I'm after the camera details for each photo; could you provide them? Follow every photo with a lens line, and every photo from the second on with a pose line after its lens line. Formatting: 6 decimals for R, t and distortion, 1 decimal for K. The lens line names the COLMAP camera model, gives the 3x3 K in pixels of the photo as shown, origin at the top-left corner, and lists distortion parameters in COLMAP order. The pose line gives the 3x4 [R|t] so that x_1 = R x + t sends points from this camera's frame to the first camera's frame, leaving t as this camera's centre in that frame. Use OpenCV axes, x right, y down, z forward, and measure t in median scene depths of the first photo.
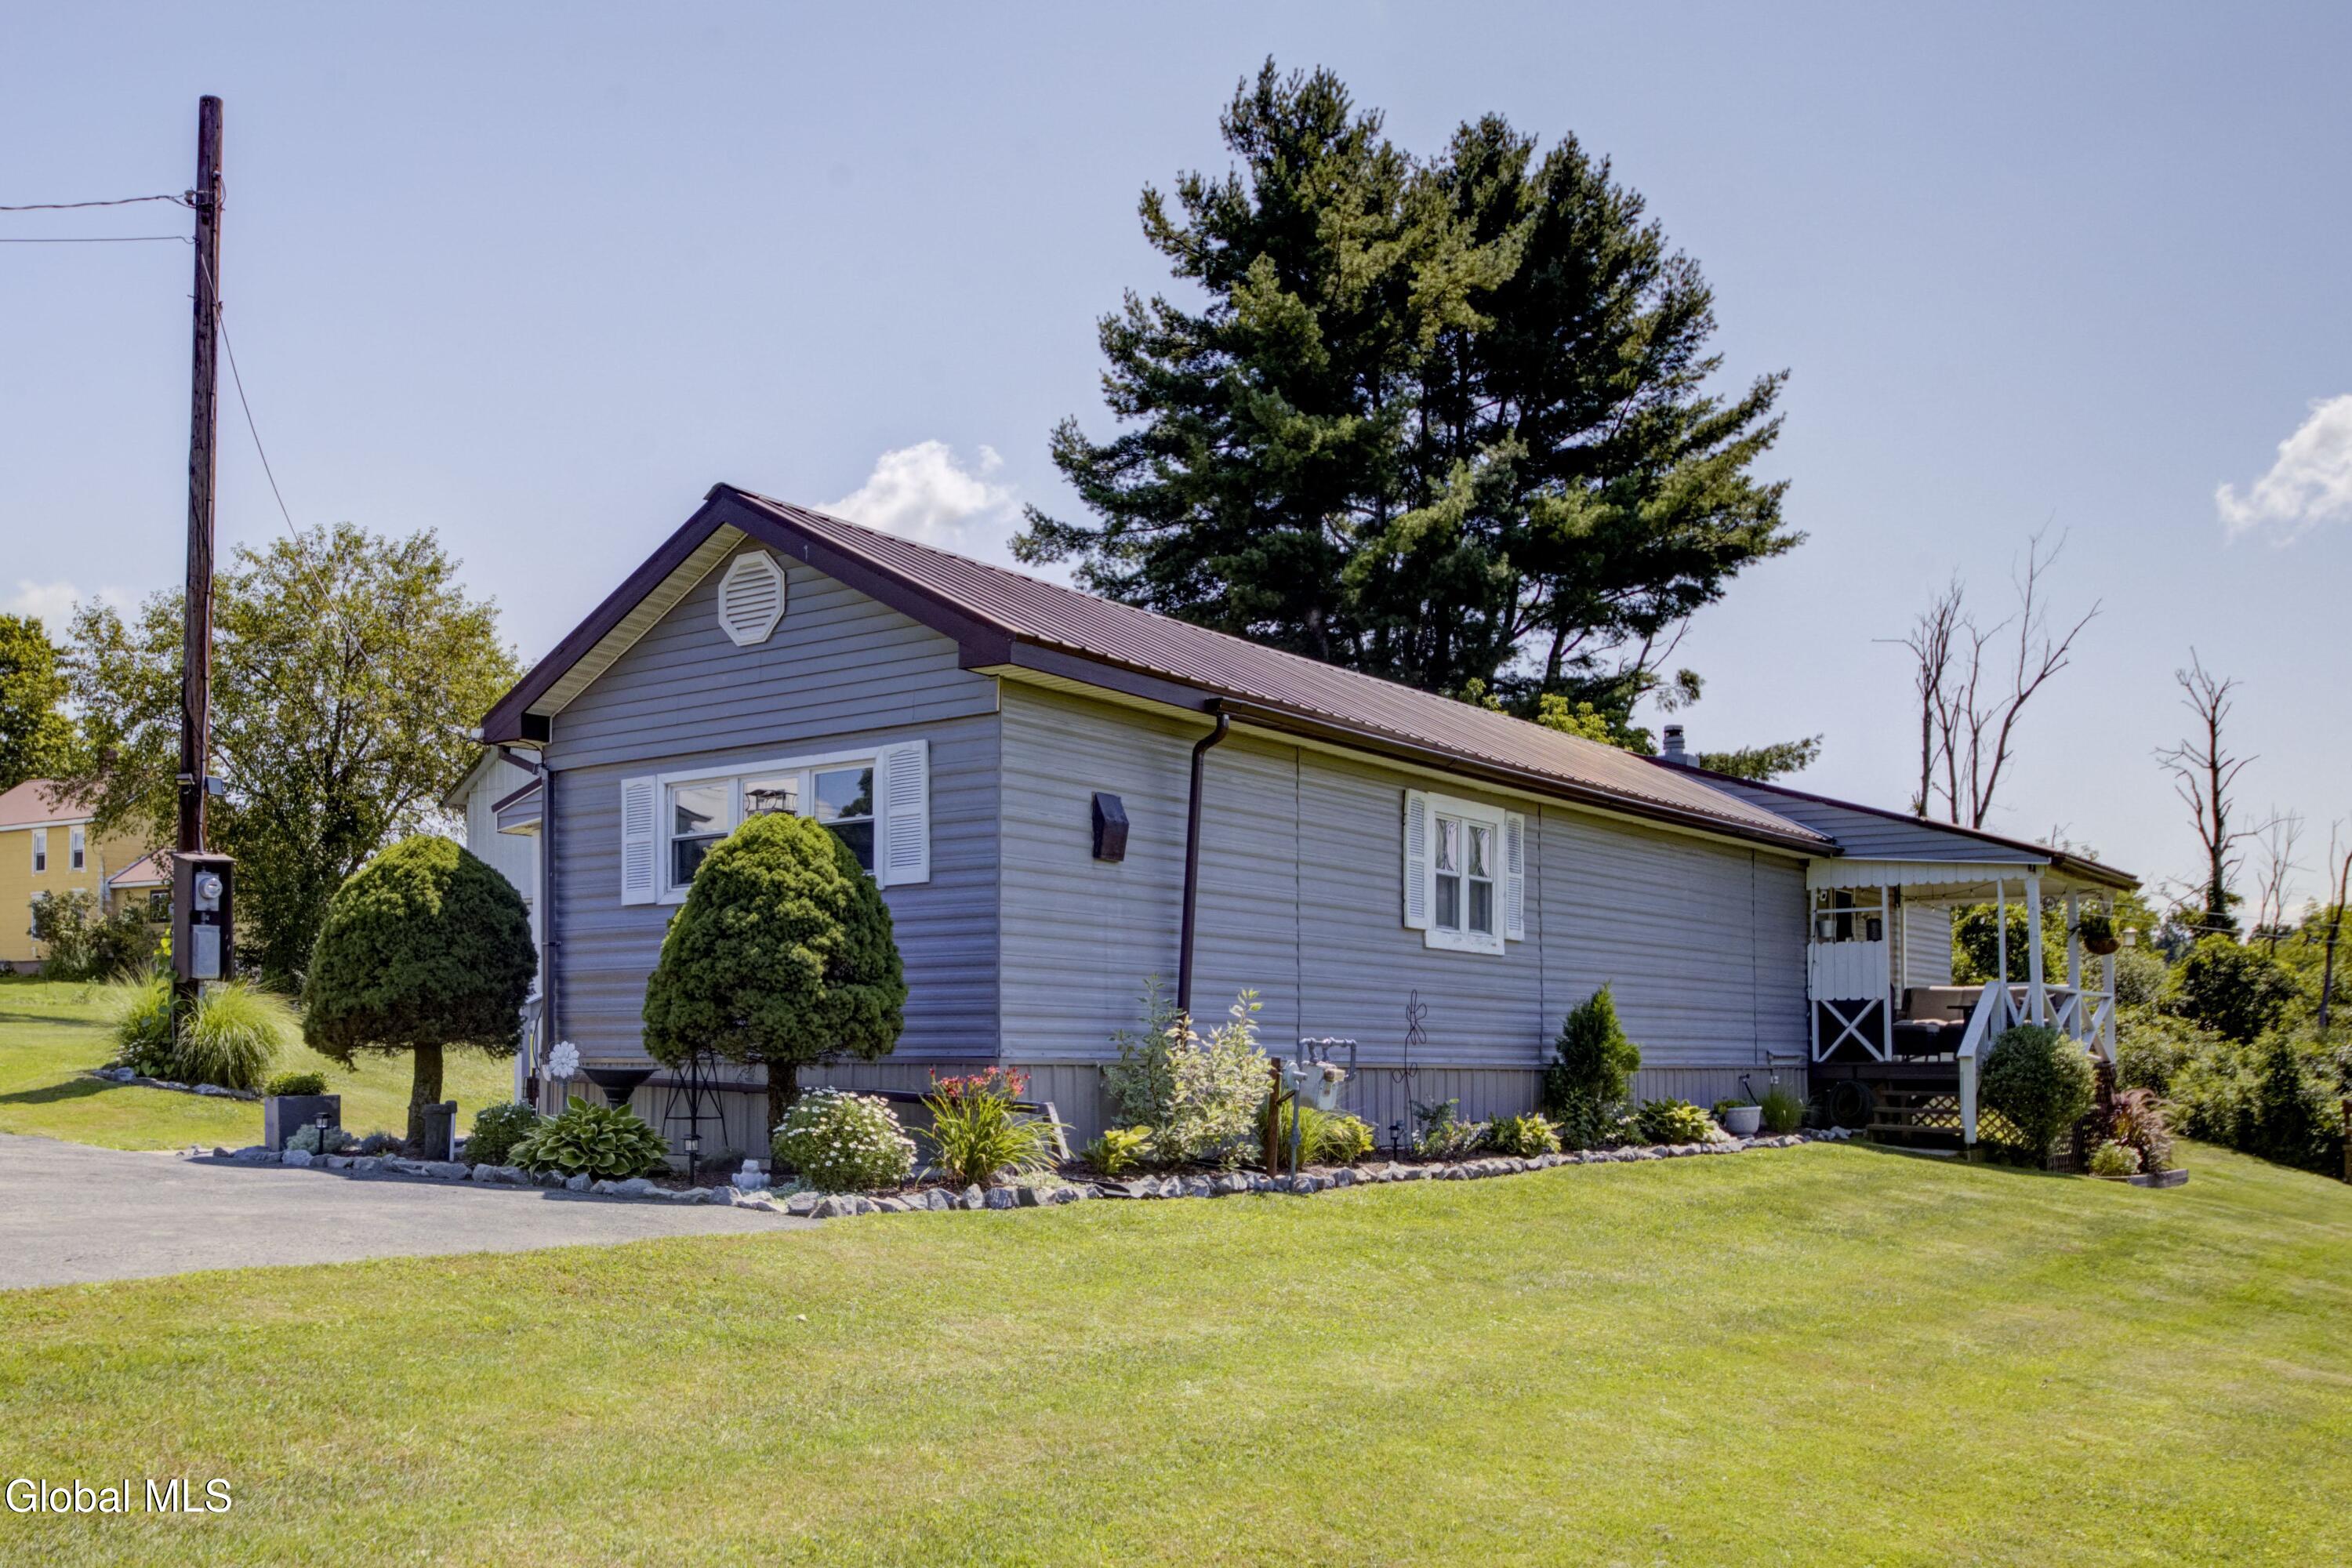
lens RADIAL K [[2146.0, 0, 932.8], [0, 2146.0, 981.5], [0, 0, 1]] dist [0.083677, -0.013497]
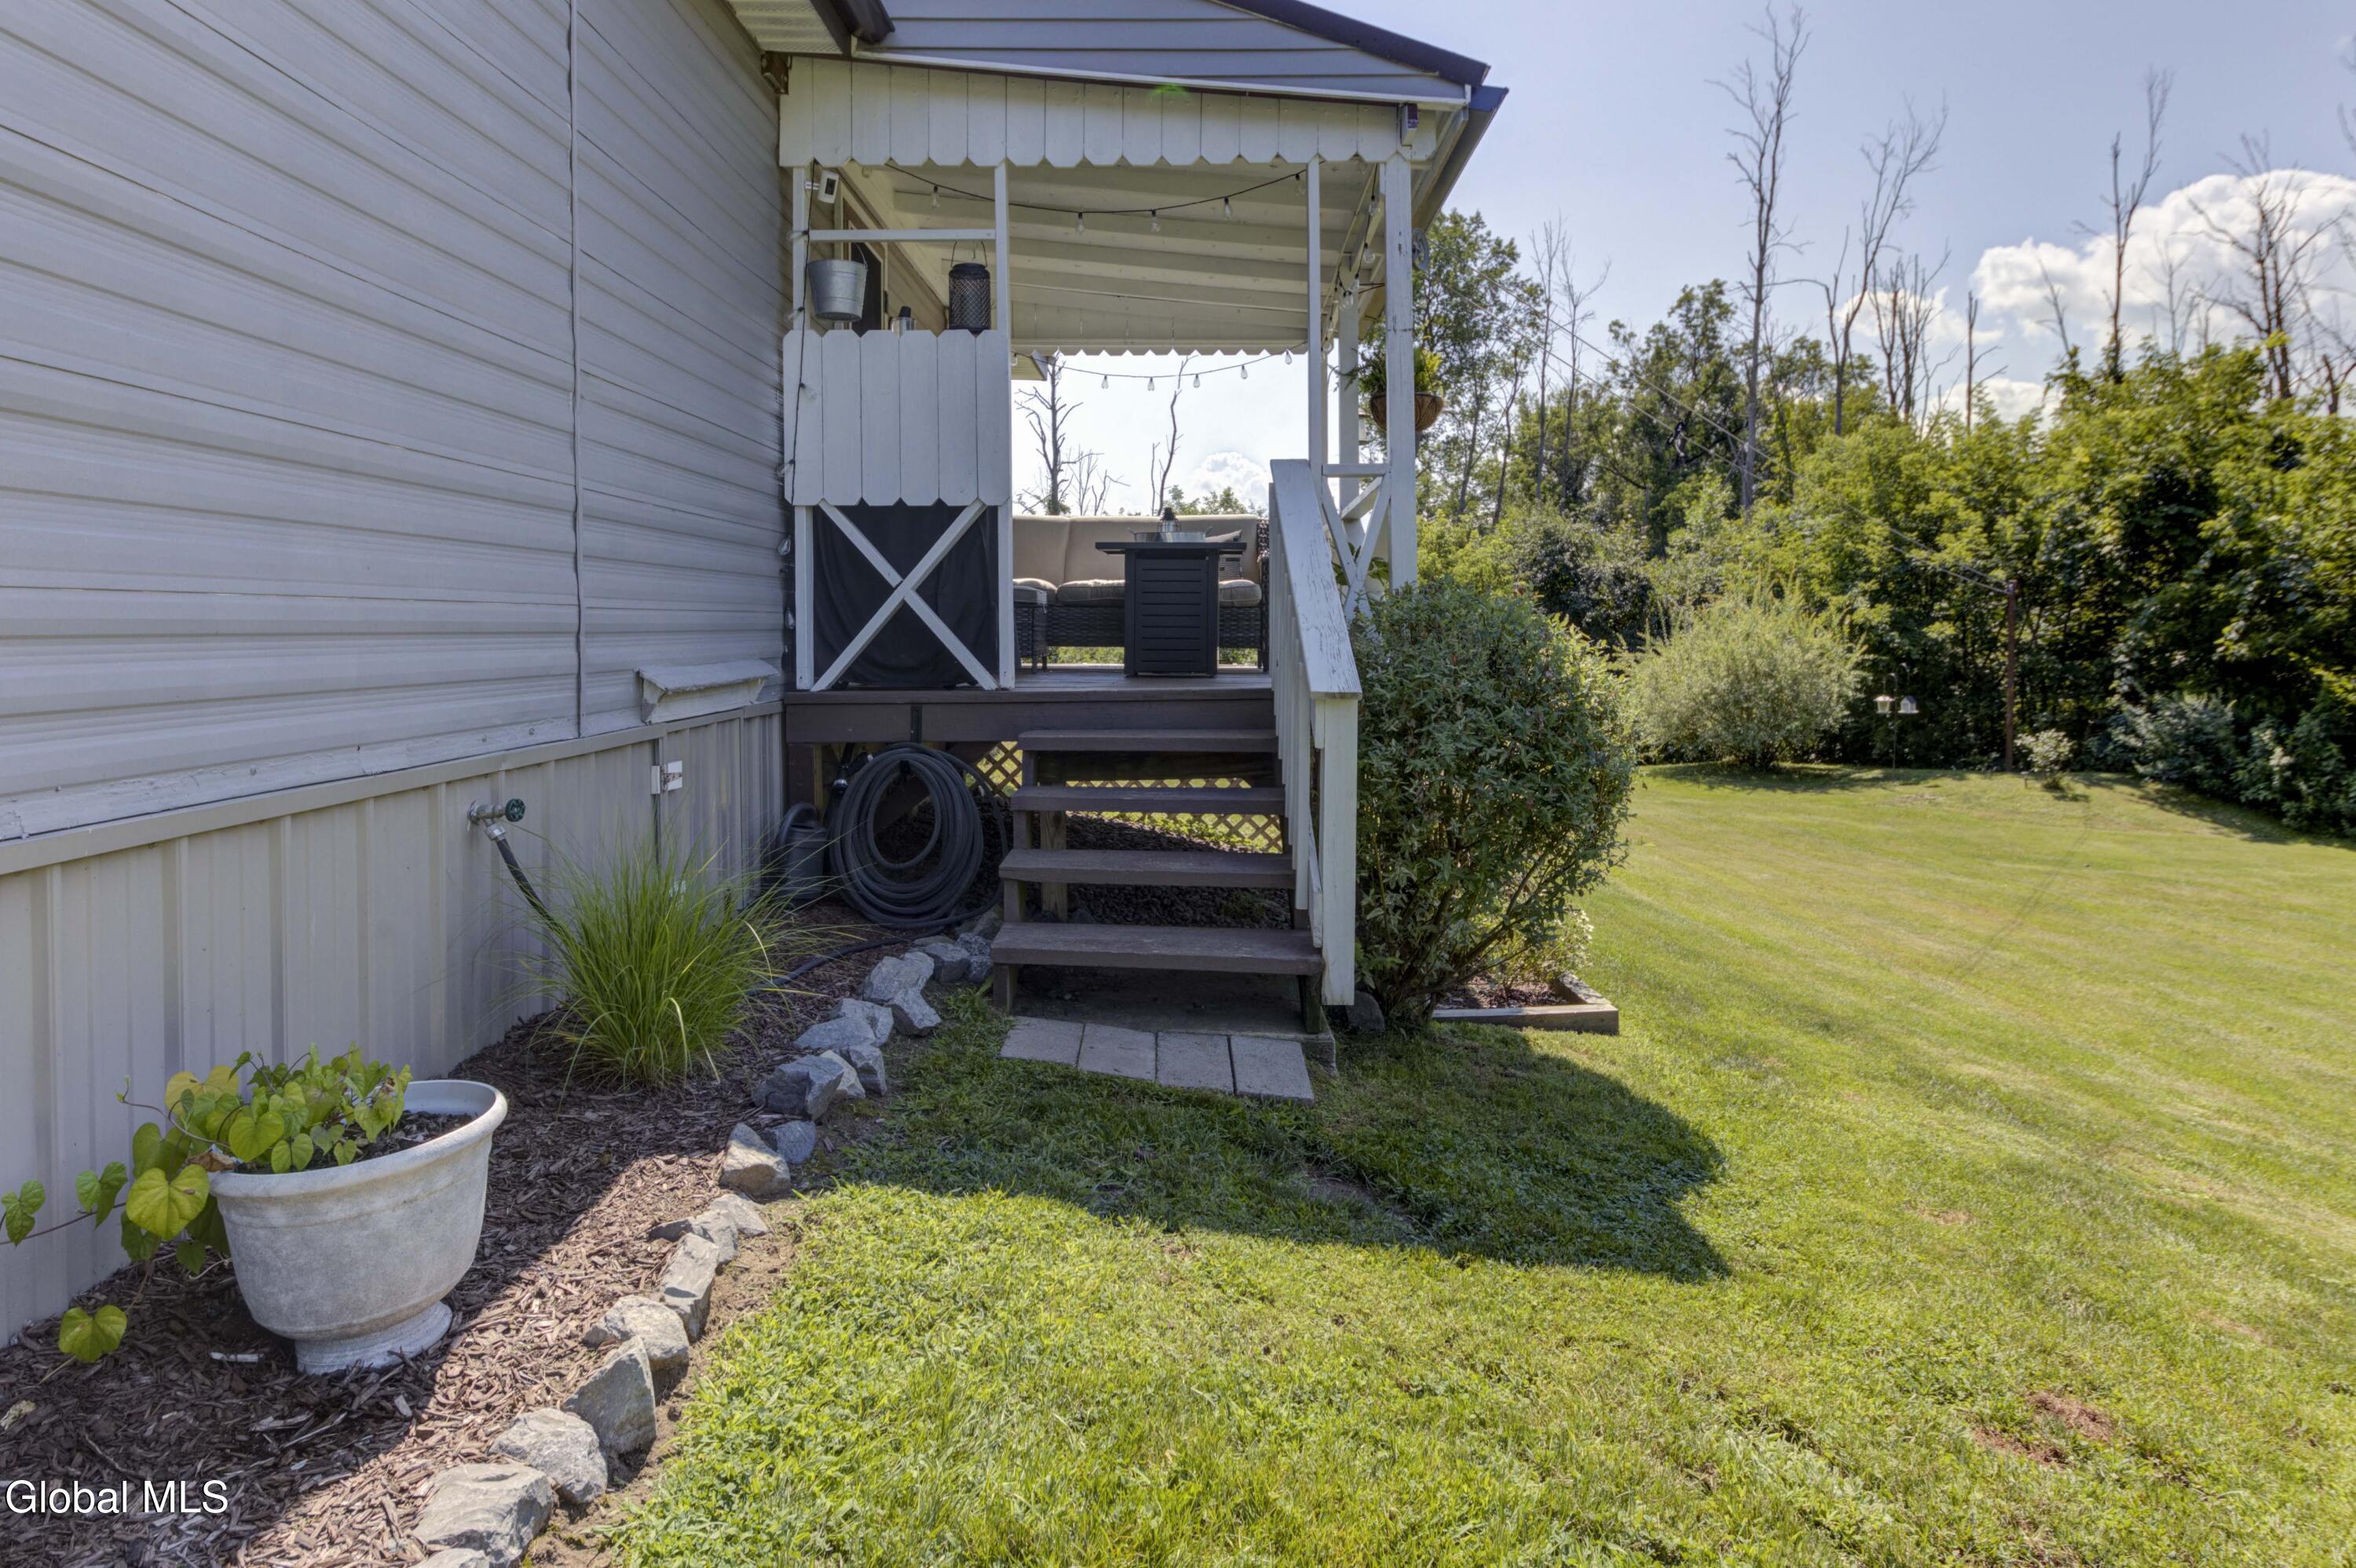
lens RADIAL K [[1355.7, 0, 1168.3], [0, 1355.7, 648.1], [0, 0, 1]] dist [0.002220, -0.000845]
pose [[0.784078, -0.013180, 0.620523, 0.158848], [-0.021485, 0.998599, 0.048358, 0.009494], [-0.620291, -0.051249, 0.782696, 0.397563]]
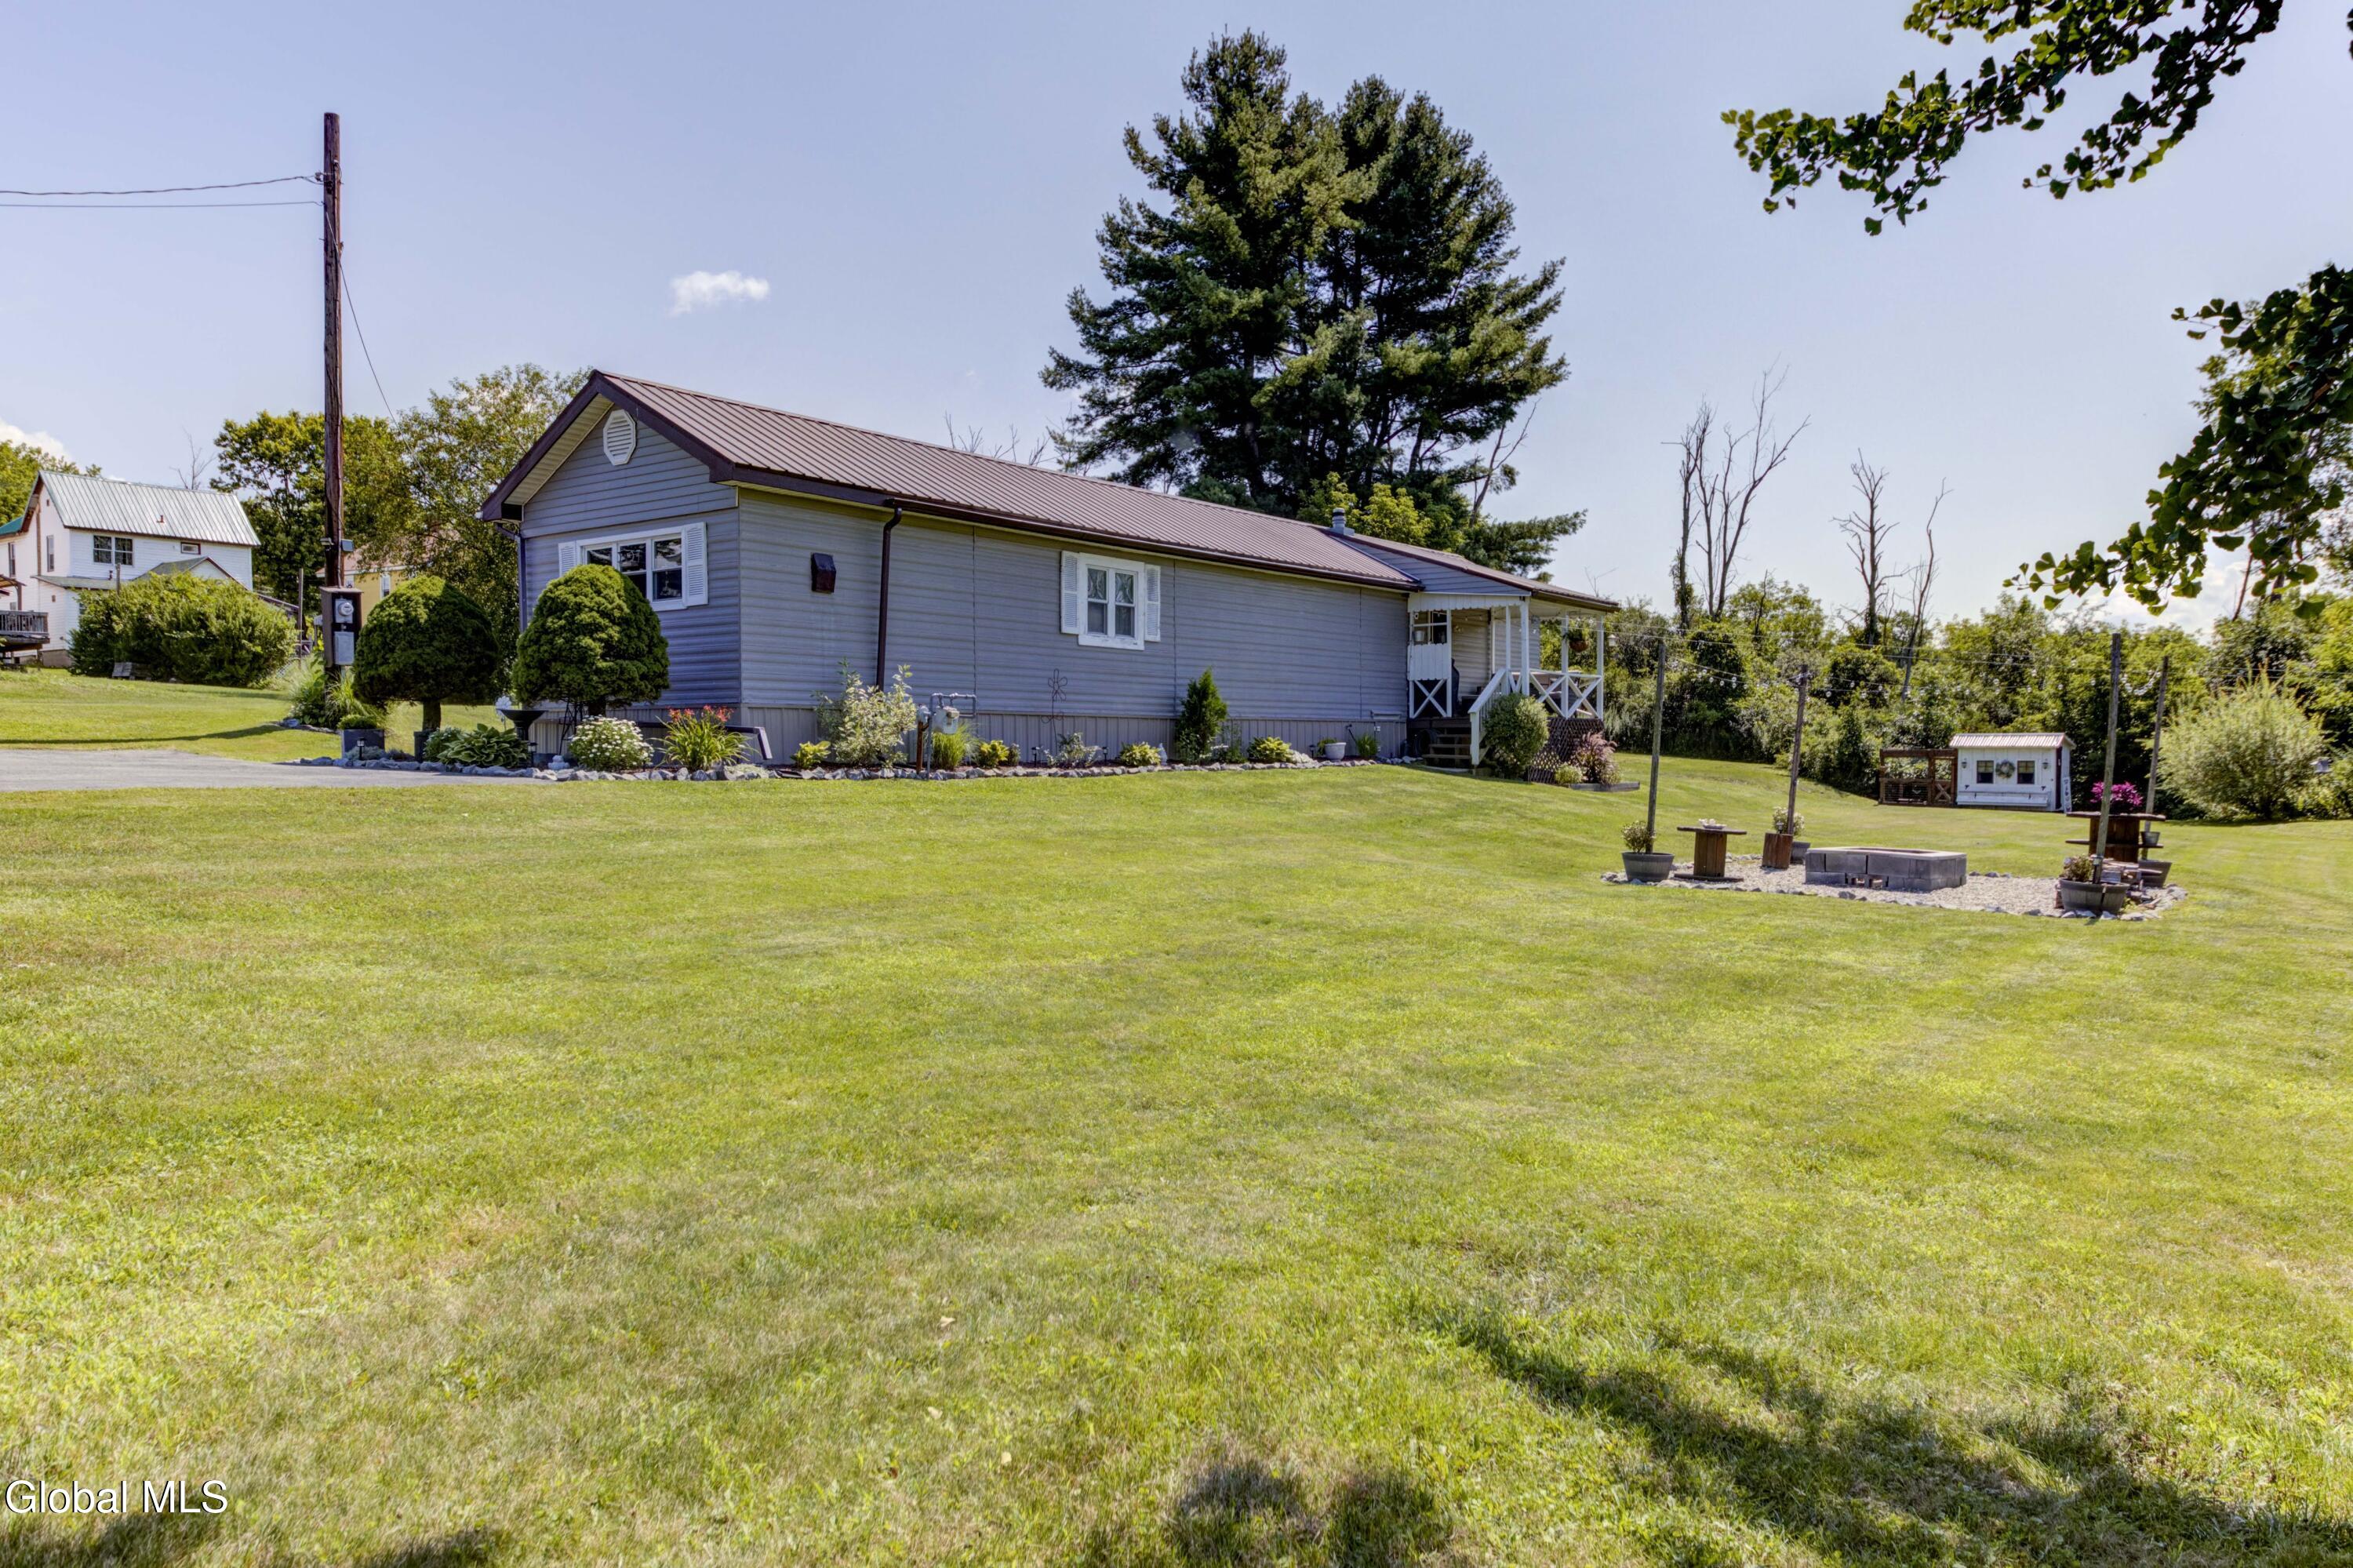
lens RADIAL K [[1574.4, 0, 1176.5], [0, 1574.4, 784.0], [0, 0, 1]] dist [0.053917, -0.002567]
pose [[0.999243, -0.006452, 0.038351, 0.091177], [0.004052, 0.998046, 0.062349, 0.005885], [-0.038678, -0.062147, 0.997317, -0.086875]]
